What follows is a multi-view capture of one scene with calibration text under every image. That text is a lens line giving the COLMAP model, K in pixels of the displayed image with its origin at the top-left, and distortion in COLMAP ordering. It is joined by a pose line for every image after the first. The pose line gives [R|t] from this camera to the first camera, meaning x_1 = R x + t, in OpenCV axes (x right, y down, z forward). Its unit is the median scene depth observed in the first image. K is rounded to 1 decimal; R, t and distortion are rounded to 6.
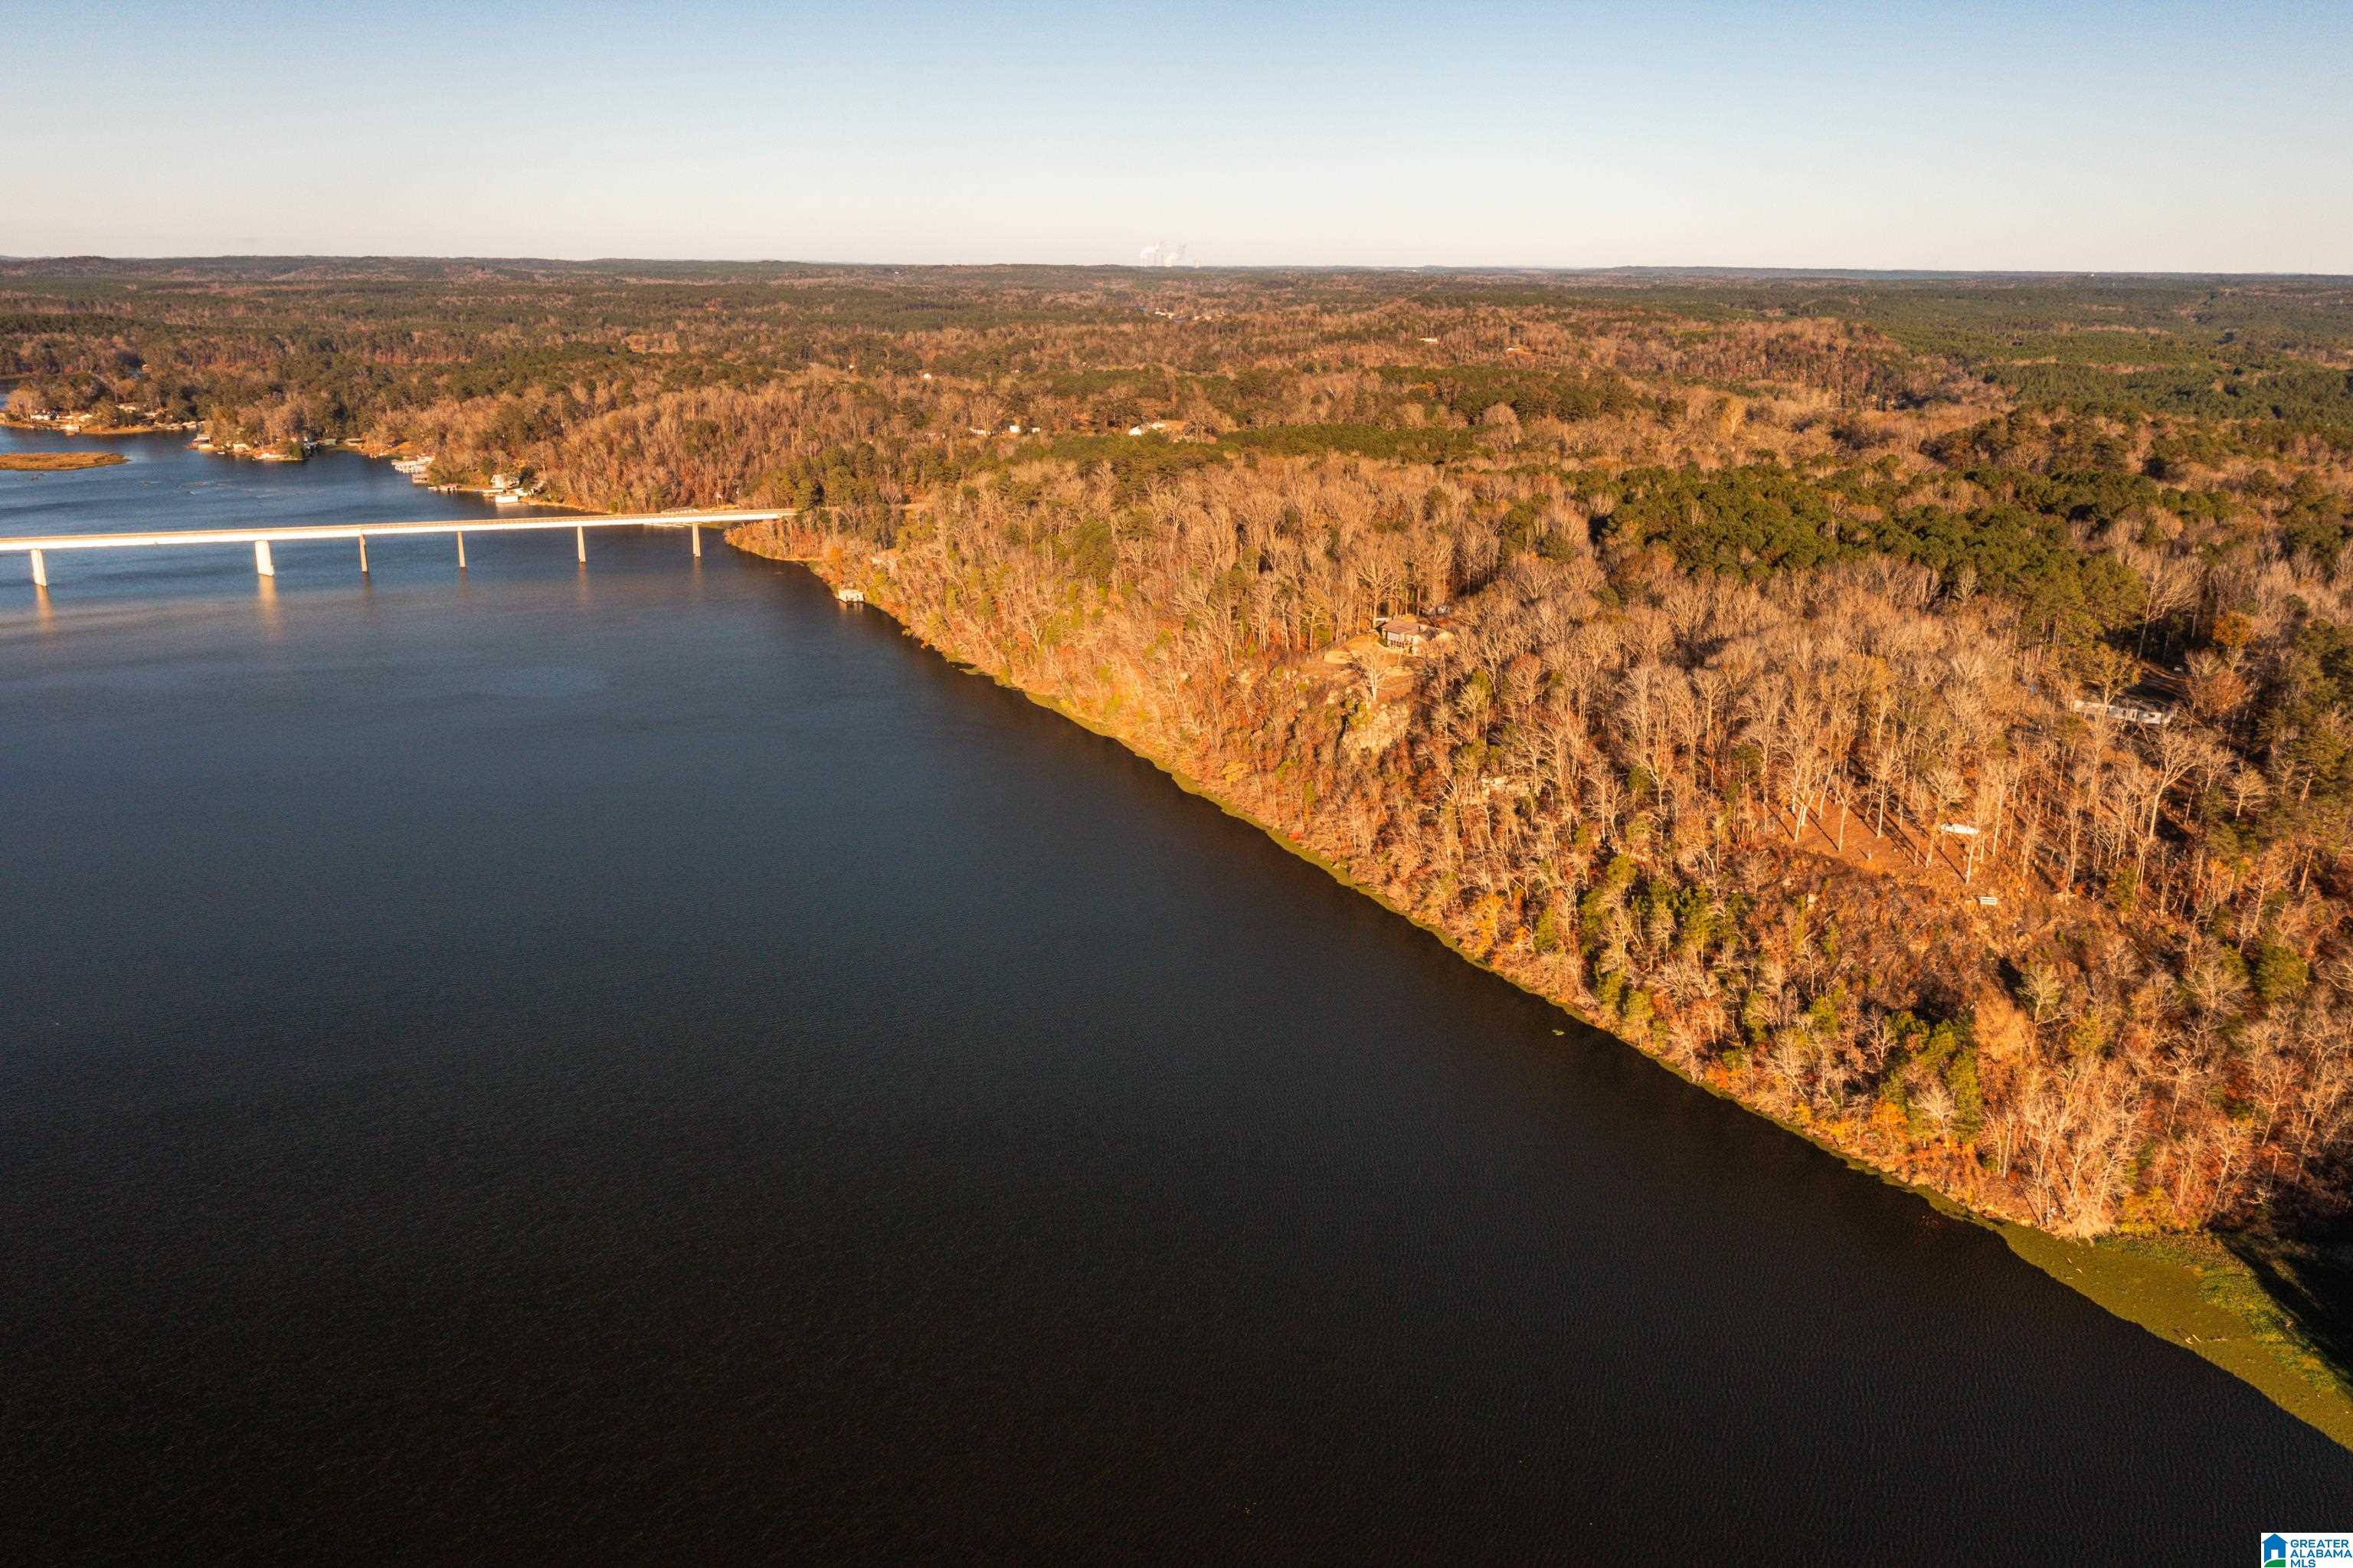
lens RADIAL K [[1856.4, 0, 1175.2], [0, 1856.4, 792.3], [0, 0, 1]] dist [-0.028875, 0.011058]
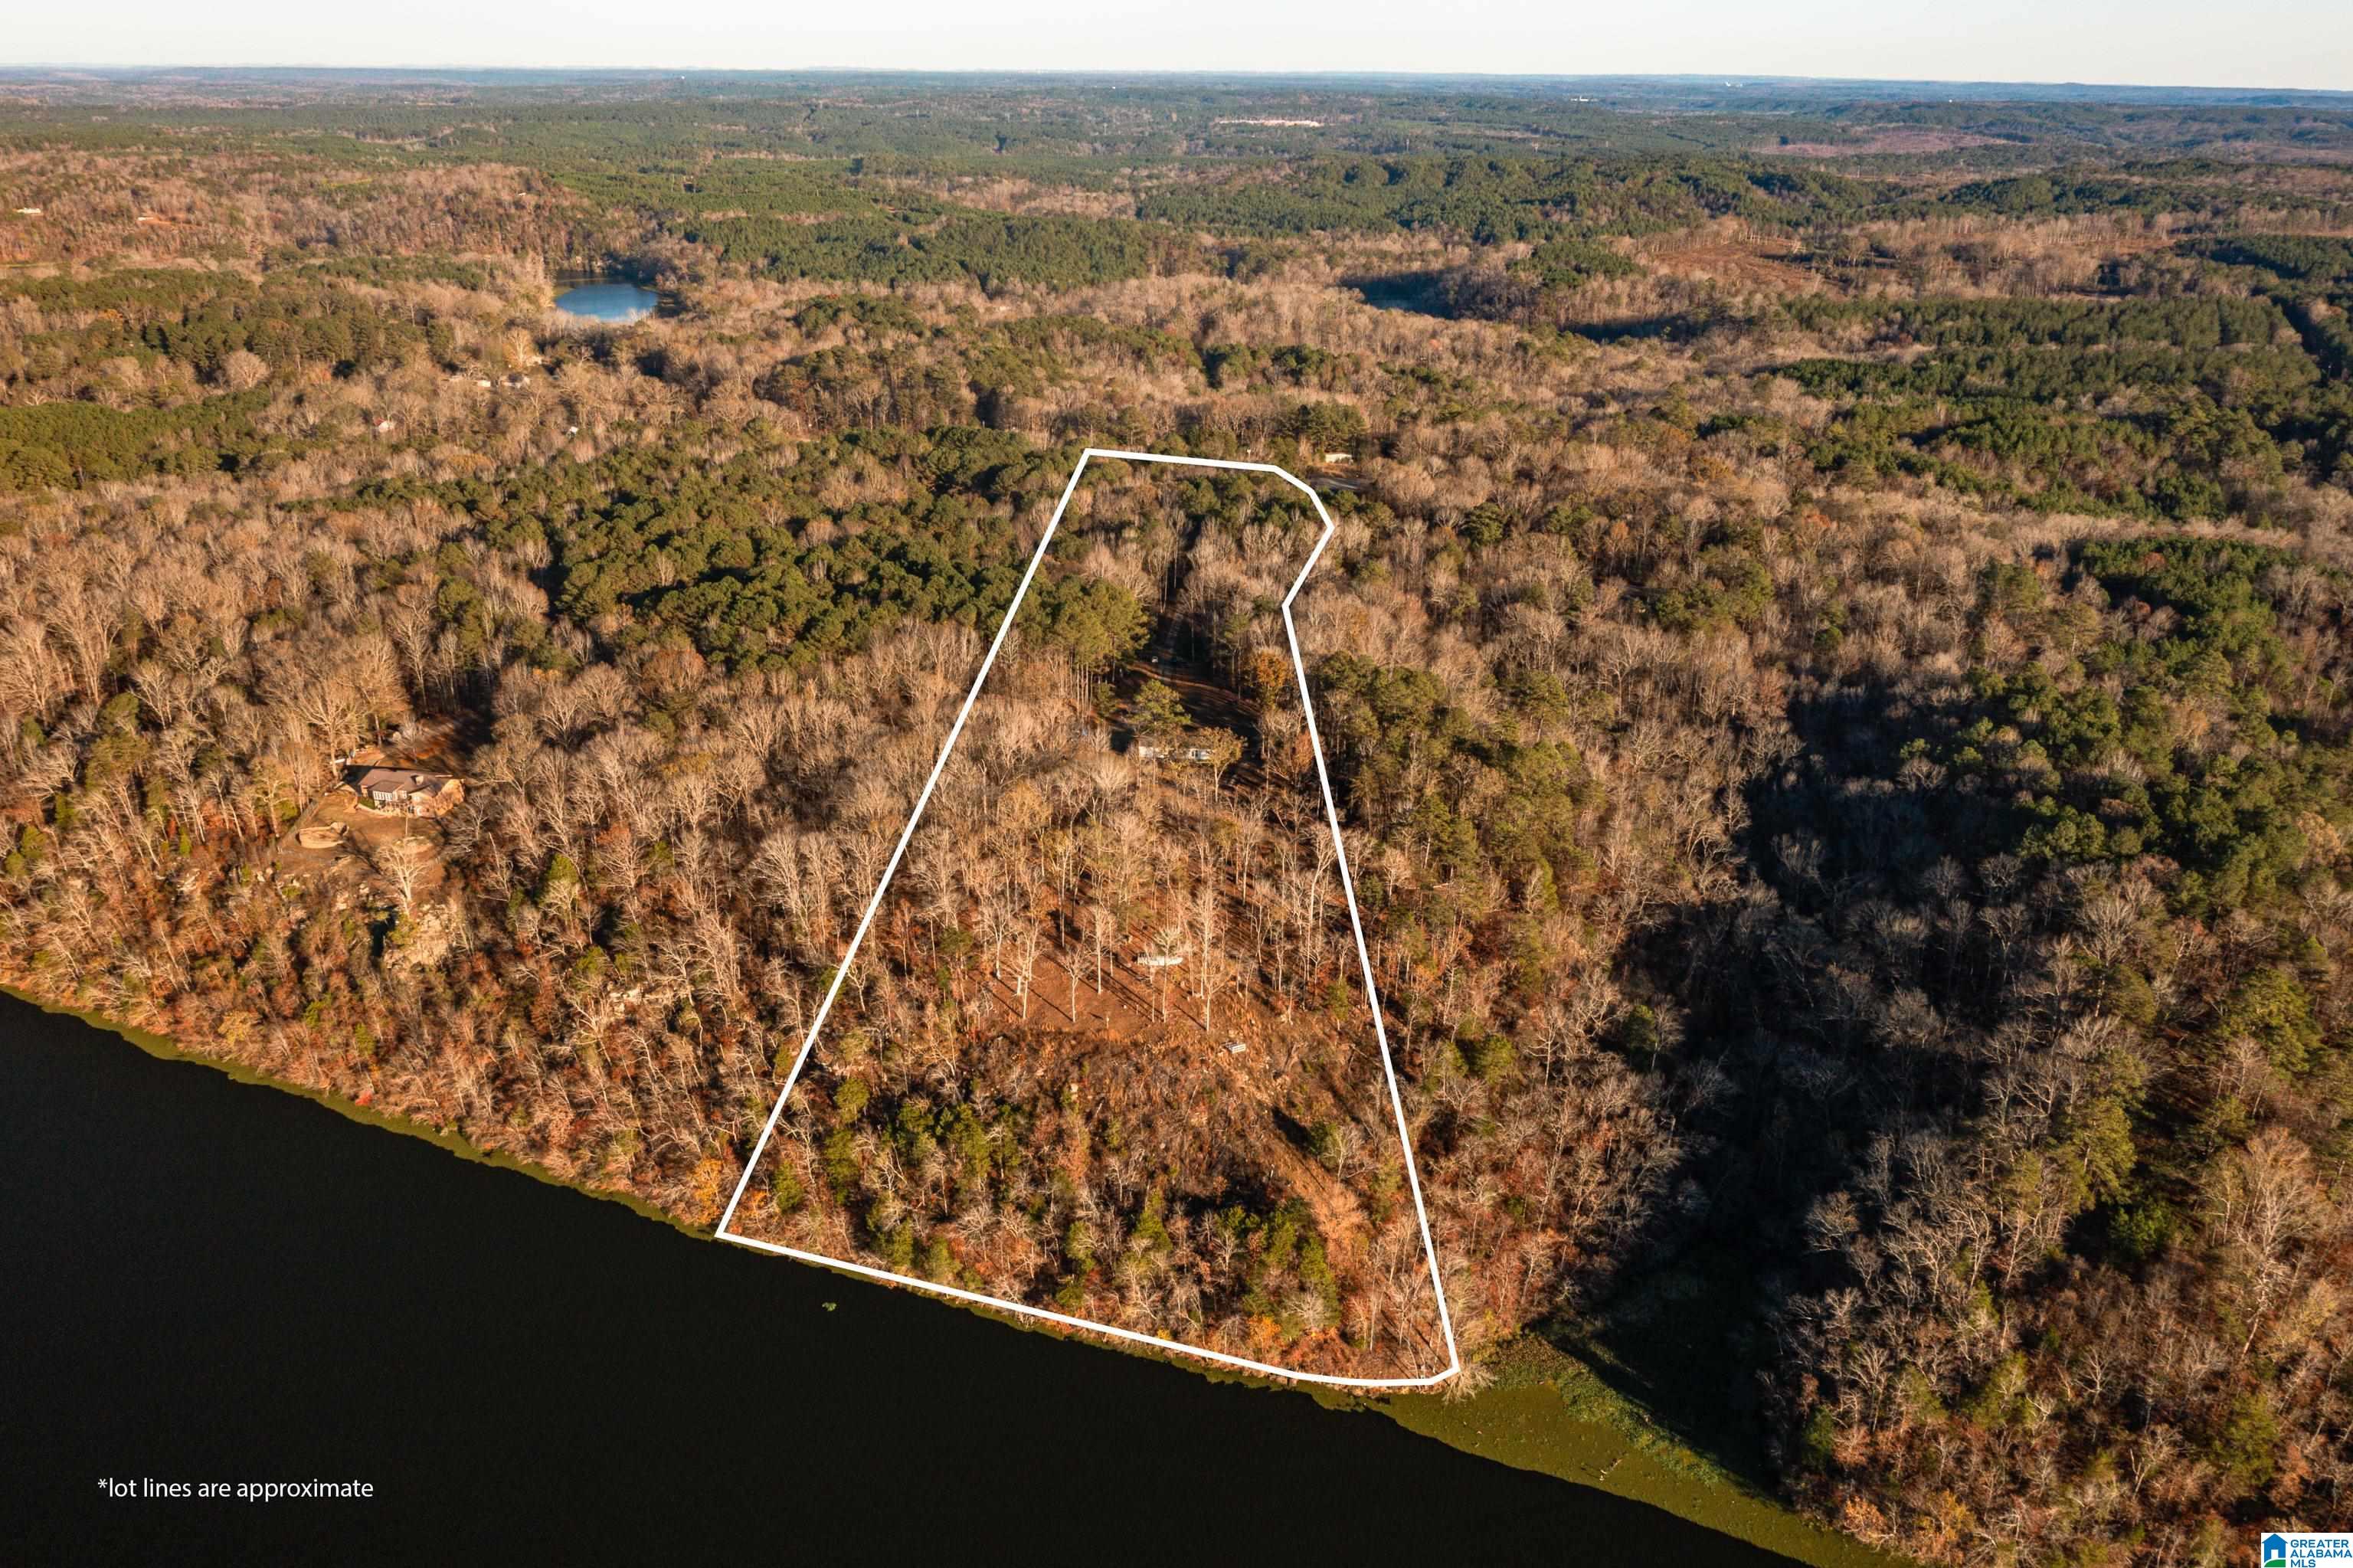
lens RADIAL K [[1852.6, 0, 1173.0], [0, 1852.6, 787.8], [0, 0, 1]] dist [-0.020966, 0.005633]
pose [[0.766740, -0.230608, 0.599107, -0.130279], [0.170381, 0.972883, 0.156427, -0.198241], [-0.618935, -0.017862, 0.785239, 0.186711]]
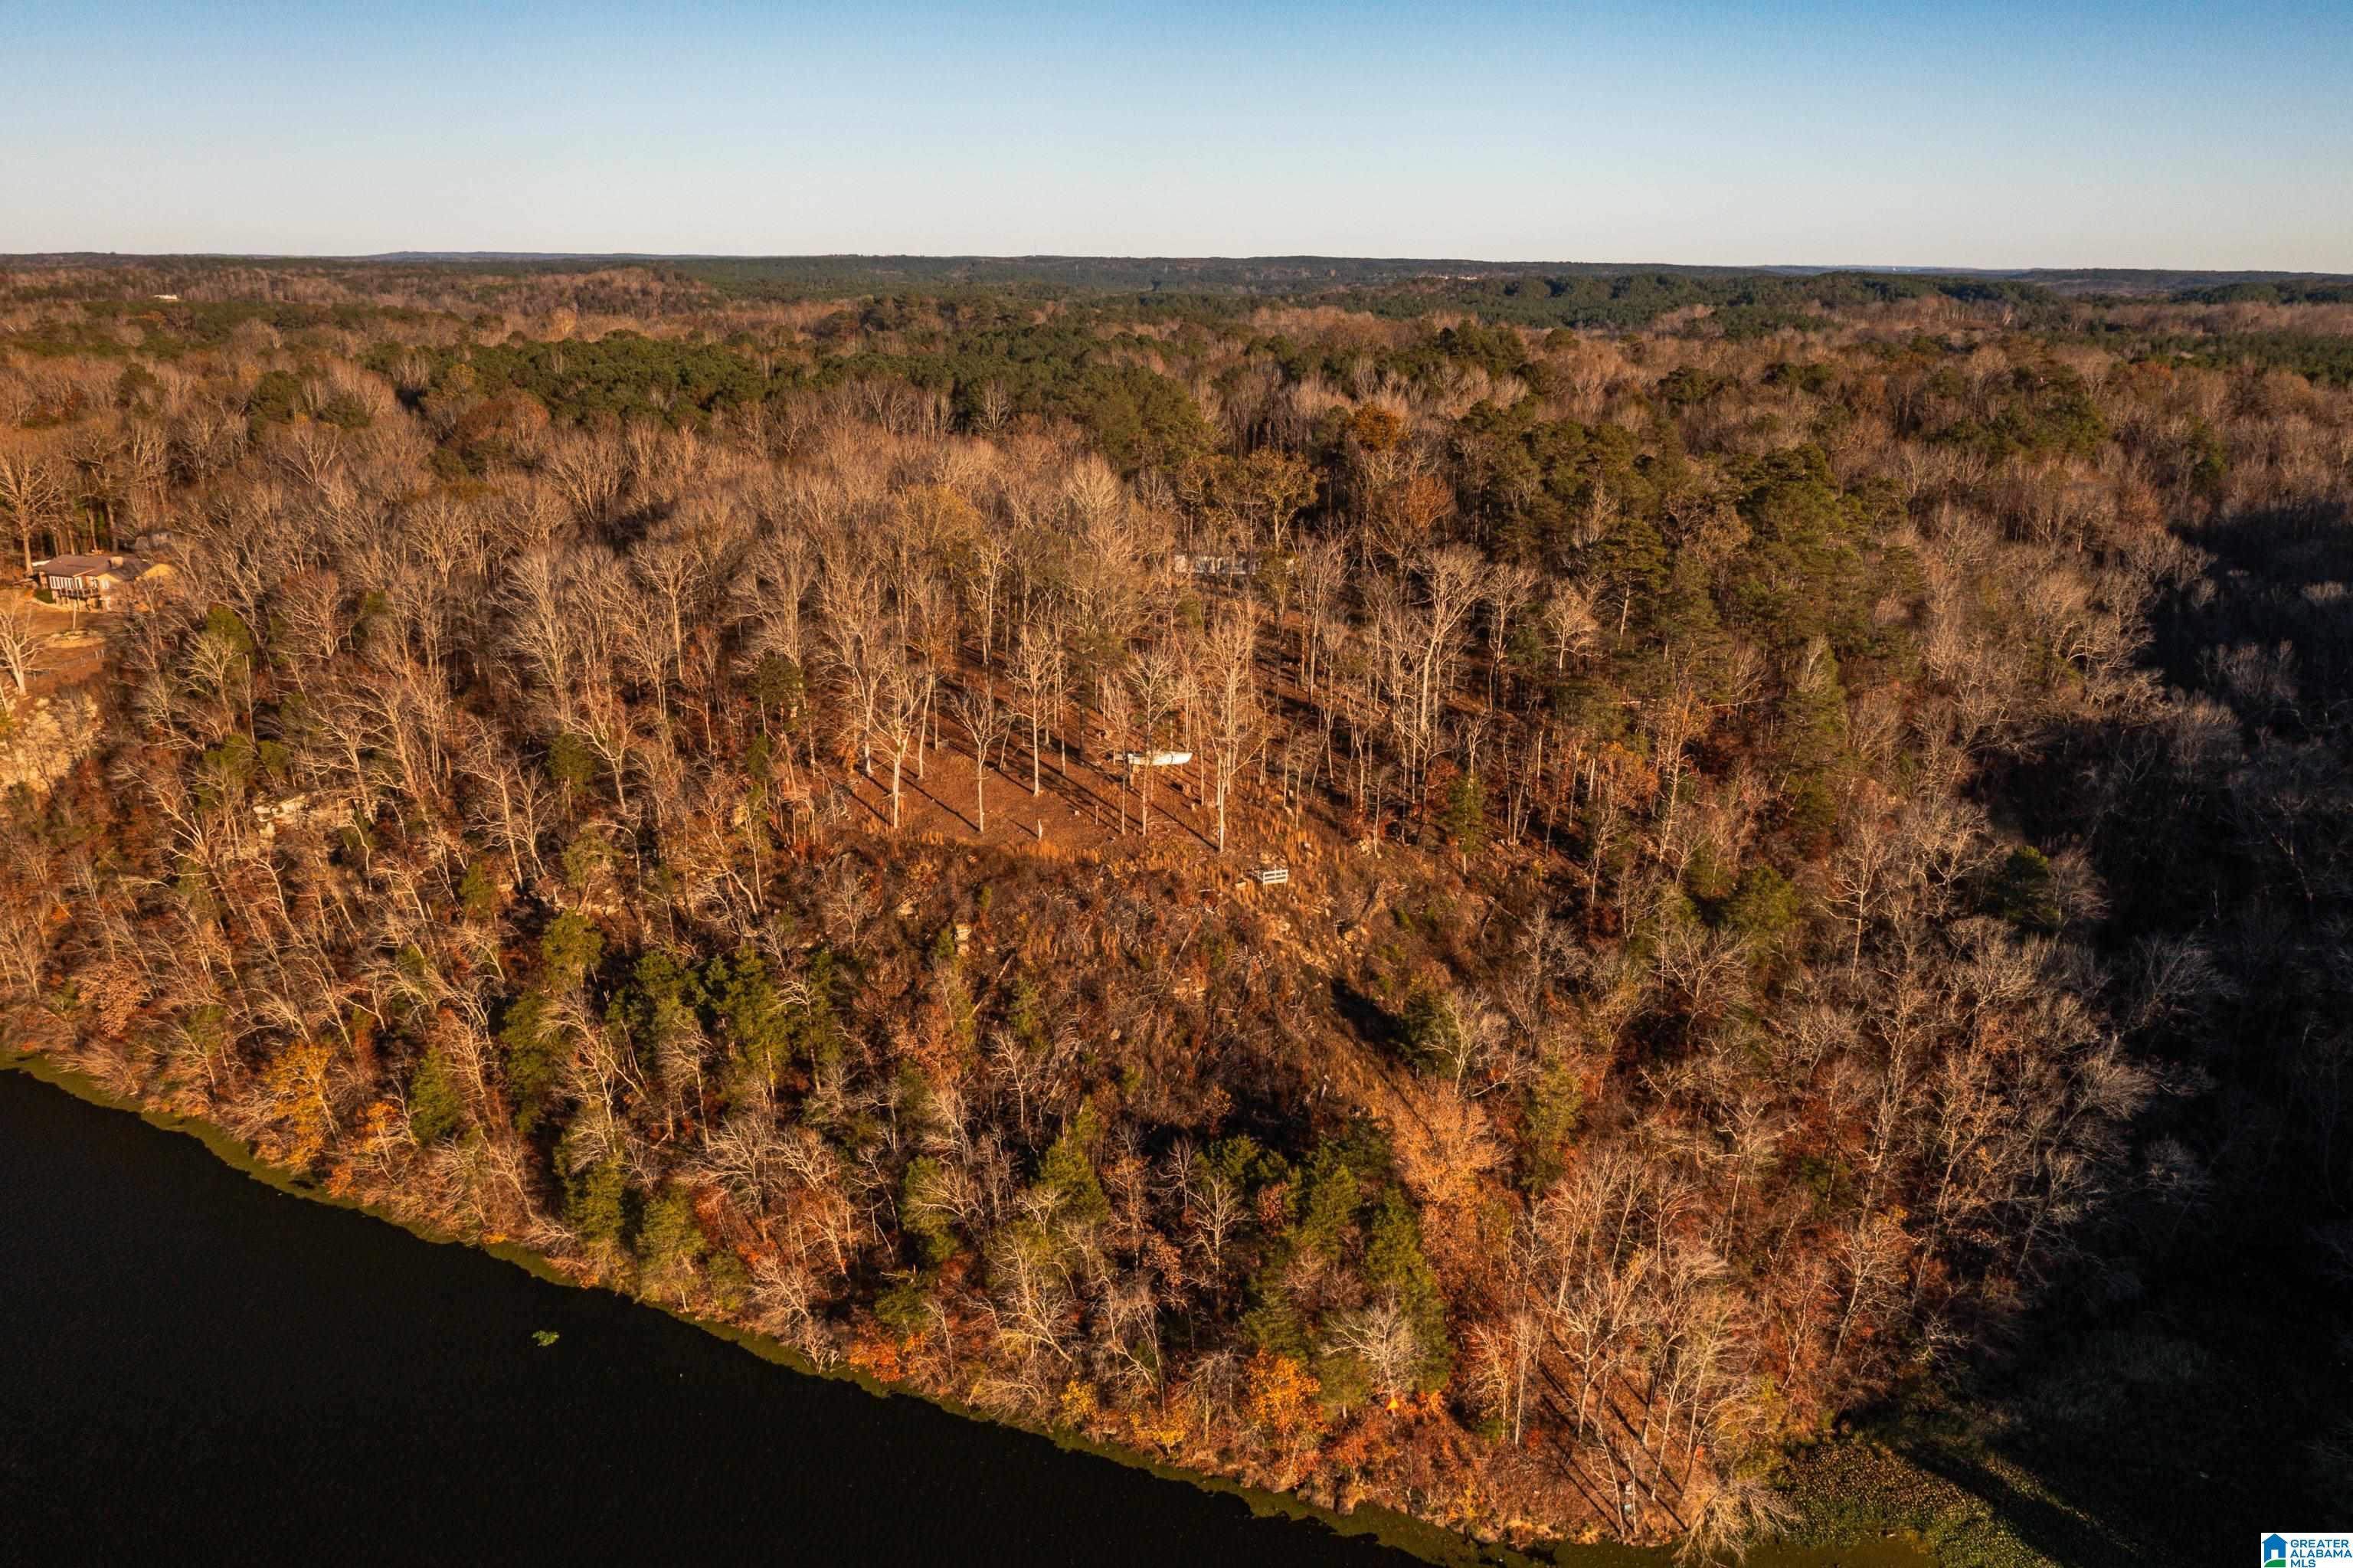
lens RADIAL K [[1856.4, 0, 1175.2], [0, 1856.4, 792.3], [0, 0, 1]] dist [-0.028875, 0.011058]
pose [[0.818000, -0.155471, 0.553809, 0.096688], [0.152794, 0.986922, 0.051376, 0.001488], [-0.554554, 0.042593, 0.831057, 0.456886]]
